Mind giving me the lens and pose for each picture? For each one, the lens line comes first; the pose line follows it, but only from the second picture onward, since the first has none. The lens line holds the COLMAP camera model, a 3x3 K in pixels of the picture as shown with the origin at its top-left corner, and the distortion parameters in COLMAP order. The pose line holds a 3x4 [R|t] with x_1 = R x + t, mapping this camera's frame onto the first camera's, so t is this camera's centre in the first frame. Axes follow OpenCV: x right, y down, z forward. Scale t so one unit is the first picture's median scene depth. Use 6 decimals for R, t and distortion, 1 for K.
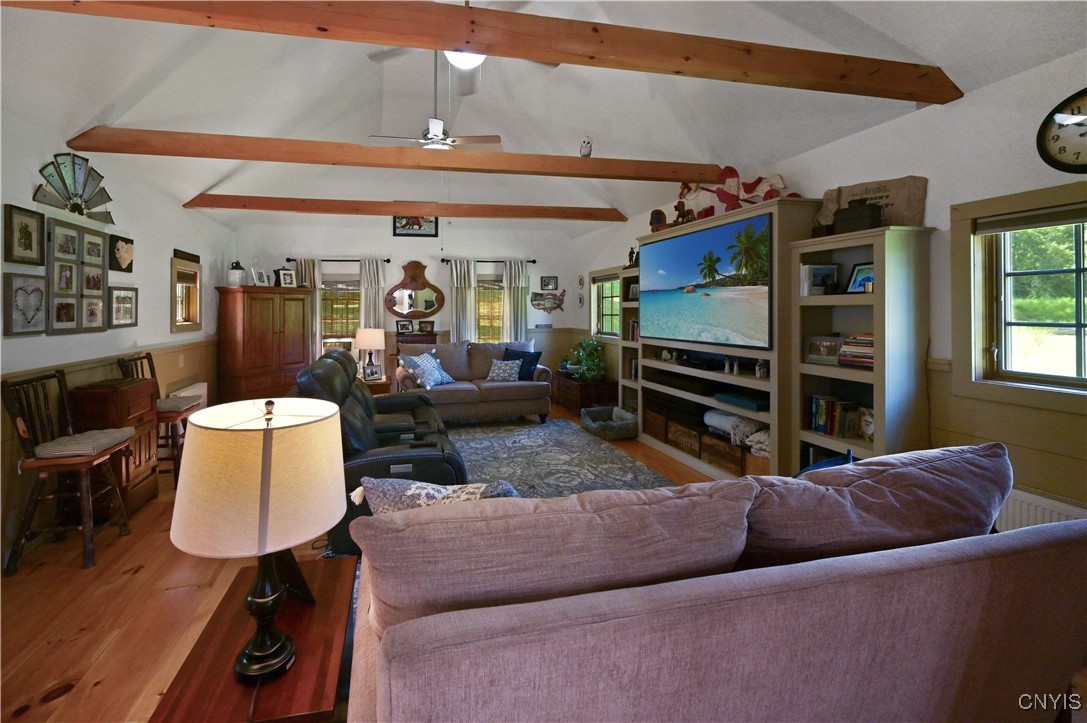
lens RADIAL K [[465.6, 0, 486.0], [0, 465.6, 303.5], [0, 0, 1]] dist [-0.004602, -0.001552]
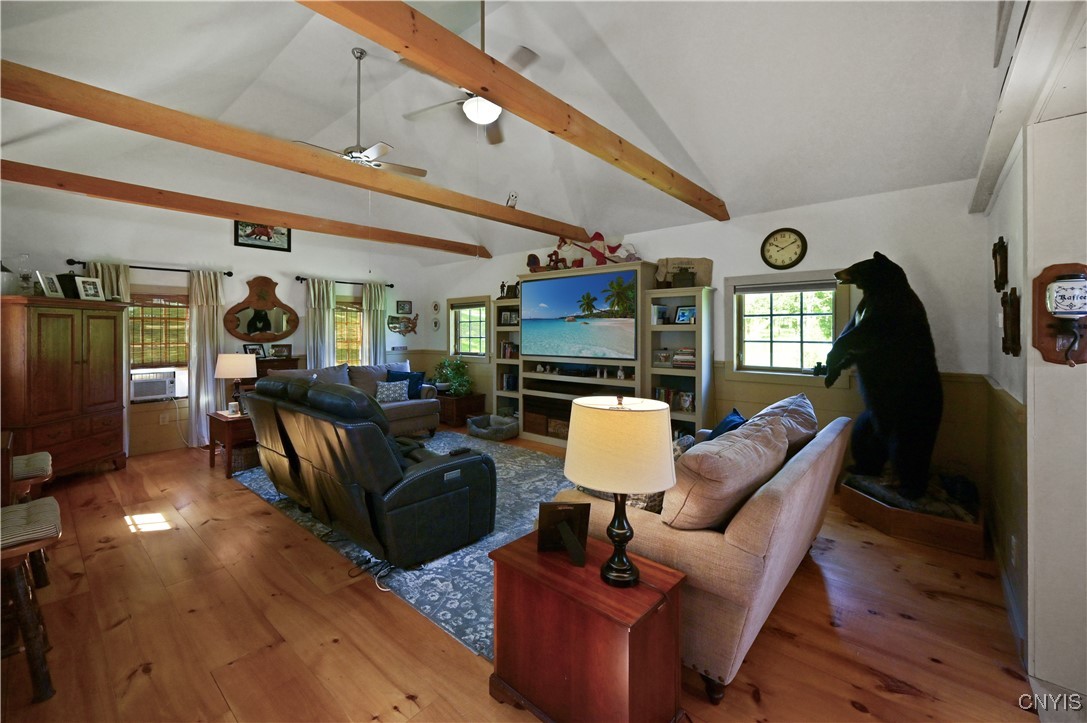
lens RADIAL K [[465.6, 0, 523.6], [0, 465.6, 333.0], [0, 0, 1]] dist [-0.004602, -0.001552]
pose [[0.794267, 0.004402, 0.607554, -0.409102], [-0.013096, 0.999865, 0.009876, 0.000164], [-0.607428, -0.015801, 0.794217, 0.006440]]
